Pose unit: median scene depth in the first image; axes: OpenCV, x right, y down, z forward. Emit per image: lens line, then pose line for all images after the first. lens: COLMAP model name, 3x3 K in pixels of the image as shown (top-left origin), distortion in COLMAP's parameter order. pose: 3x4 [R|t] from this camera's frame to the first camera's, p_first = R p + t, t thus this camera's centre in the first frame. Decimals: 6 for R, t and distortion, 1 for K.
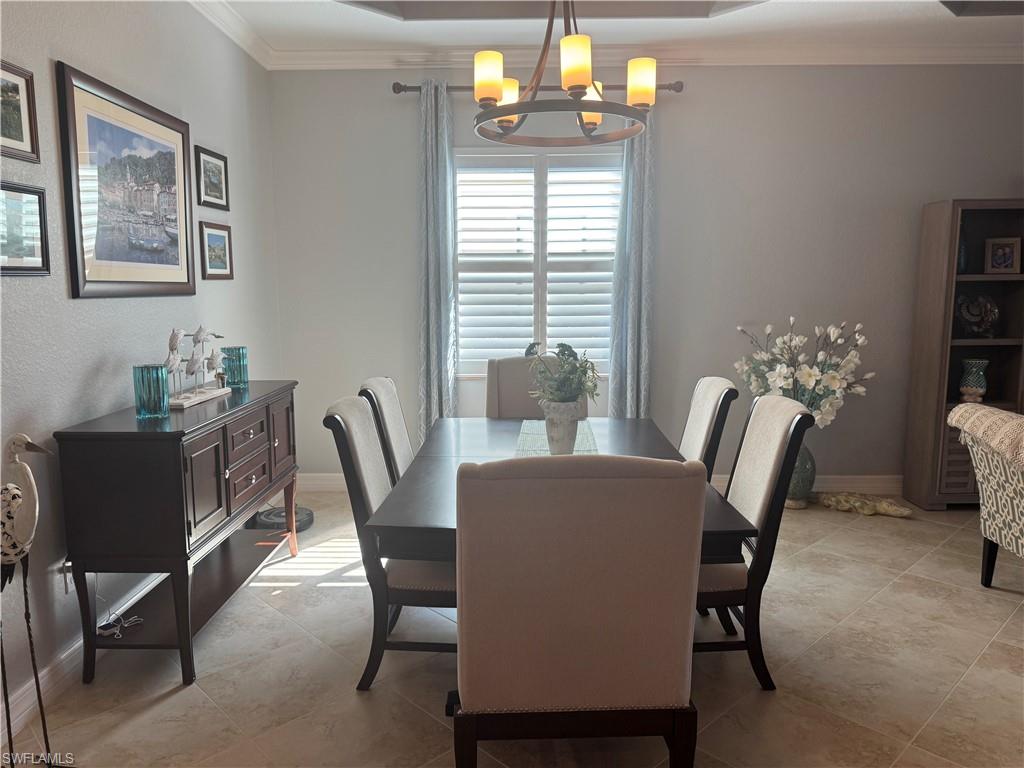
lens RADIAL K [[727.4, 0, 510.0], [0, 727.4, 382.3], [0, 0, 1]] dist [-0.001178, -0.000780]
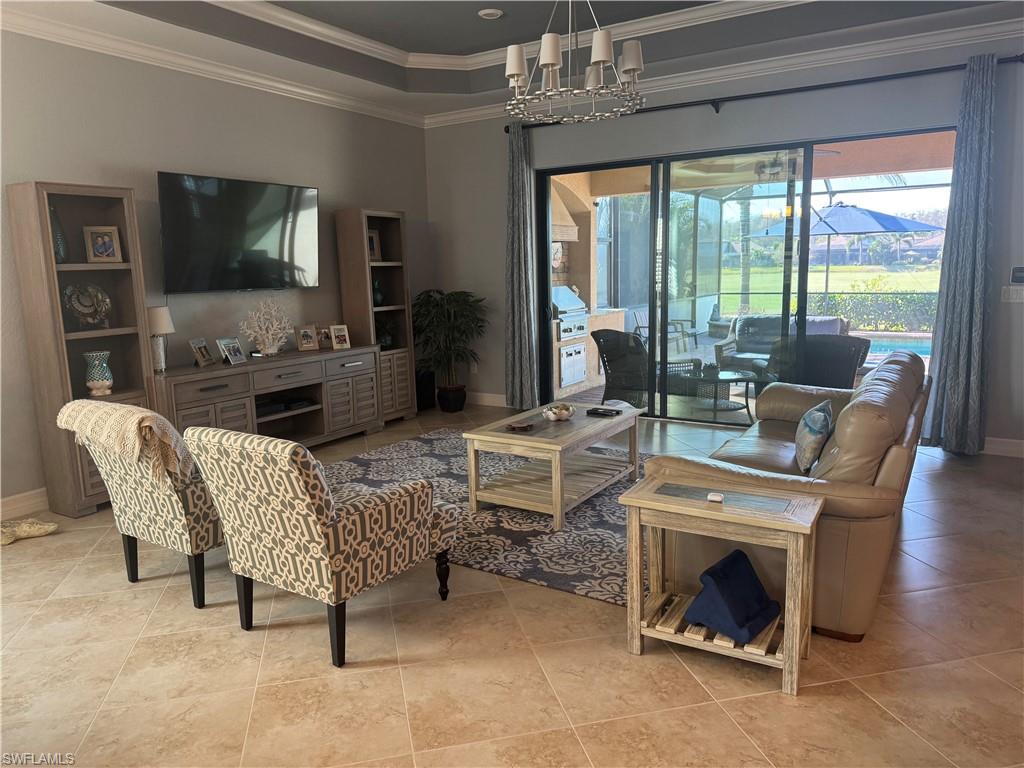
lens RADIAL K [[727.4, 0, 510.8], [0, 727.4, 385.3], [0, 0, 1]] dist [-0.001178, -0.000780]
pose [[0.507066, -0.149876, 0.848776, 0.097513], [0.139343, 0.986066, 0.090874, 0.001731], [-0.850569, 0.072192, 0.520885, 0.031805]]
